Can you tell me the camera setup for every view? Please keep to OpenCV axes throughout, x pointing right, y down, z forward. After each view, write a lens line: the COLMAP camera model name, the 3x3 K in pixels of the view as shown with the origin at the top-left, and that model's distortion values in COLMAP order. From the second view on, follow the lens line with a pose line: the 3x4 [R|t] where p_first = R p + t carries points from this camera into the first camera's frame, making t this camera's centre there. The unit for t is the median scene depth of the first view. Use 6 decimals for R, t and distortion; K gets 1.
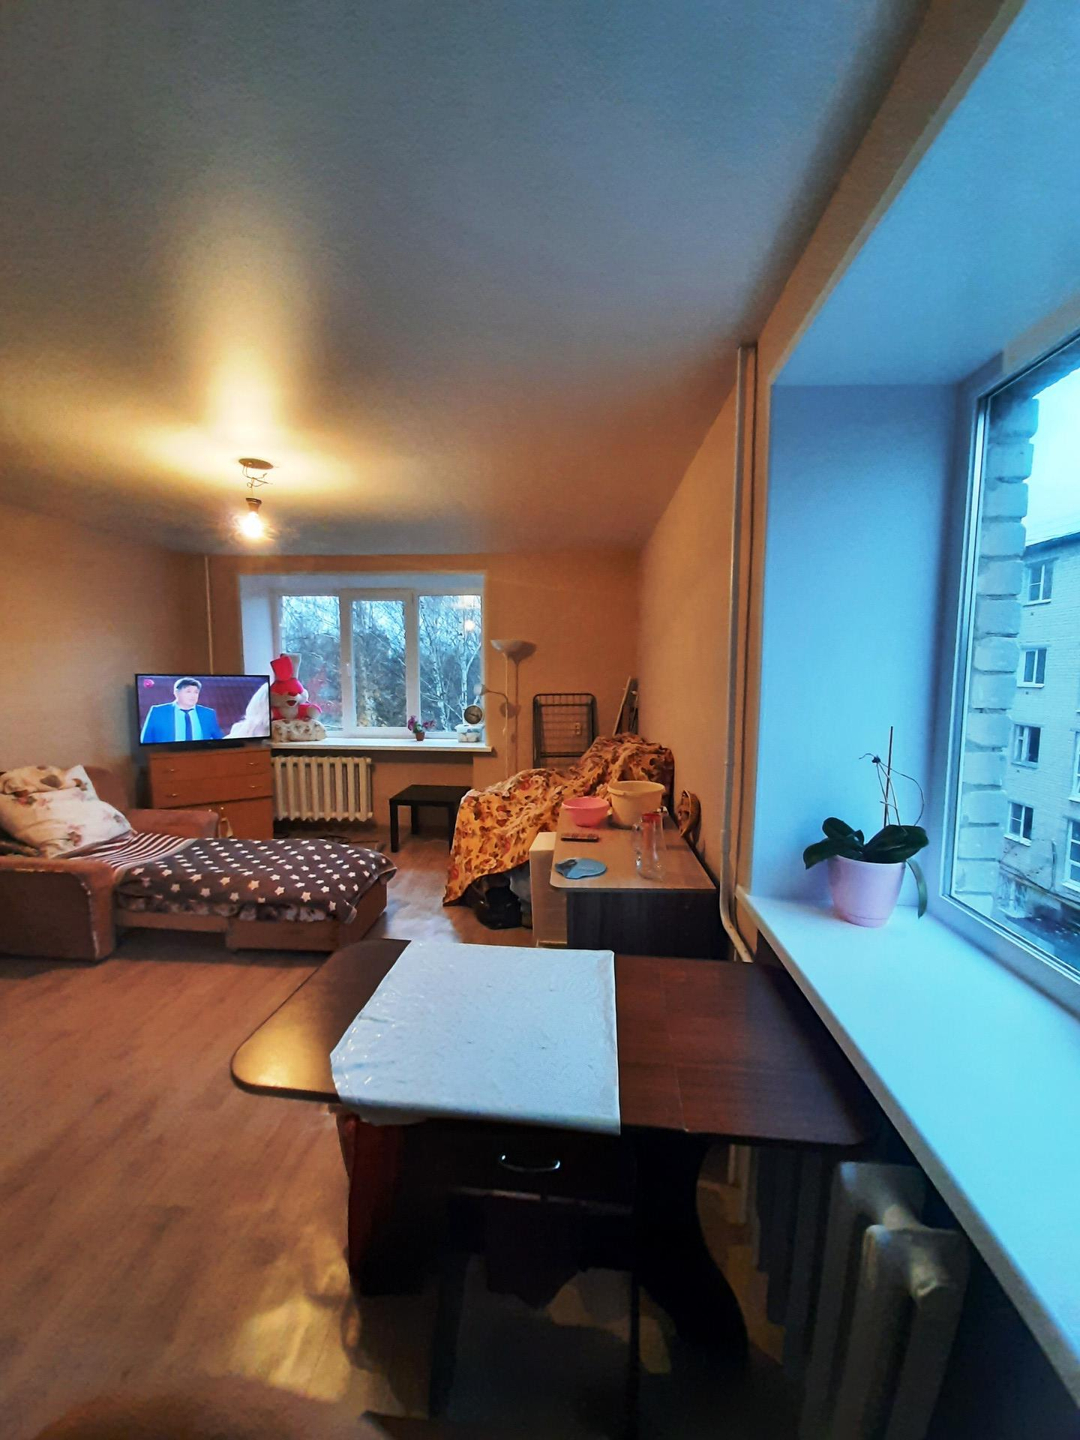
lens RADIAL K [[573.2, 0, 545.6], [0, 573.2, 729.7], [0, 0, 1]] dist [0.009686, -0.012158]
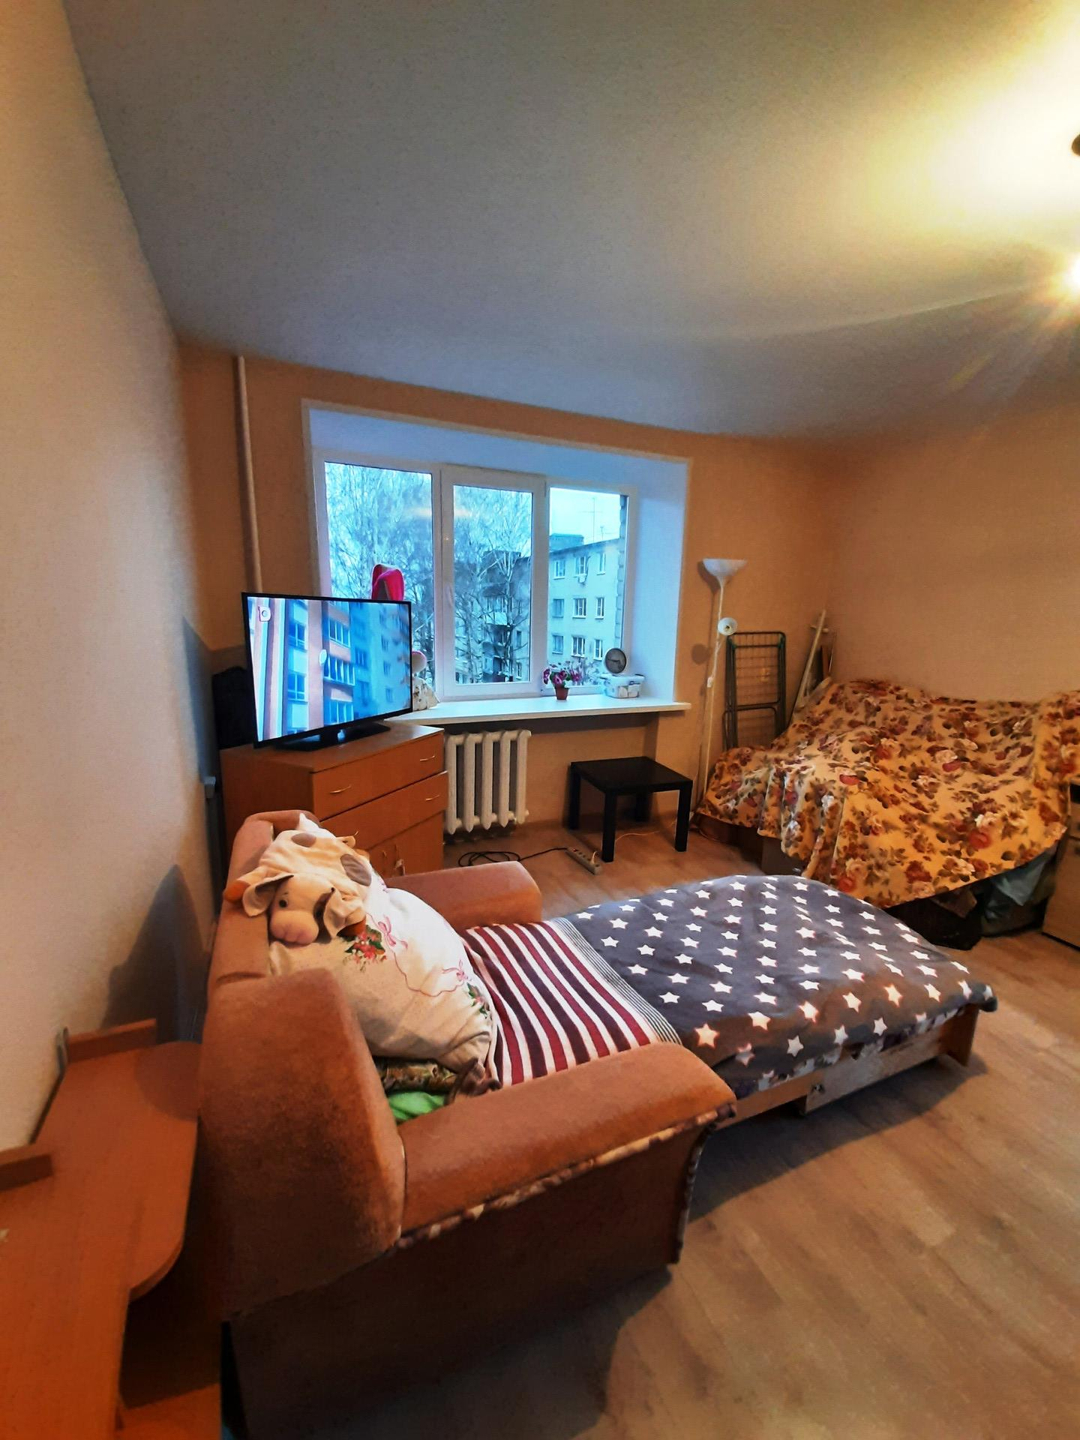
lens RADIAL K [[573.2, 0, 545.6], [0, 573.2, 729.7], [0, 0, 1]] dist [0.009686, -0.012158]
pose [[0.891036, -0.077633, 0.447245, -0.600724], [0.030061, 0.993196, 0.112511, -0.026011], [-0.452937, -0.086807, 0.887307, 0.408281]]
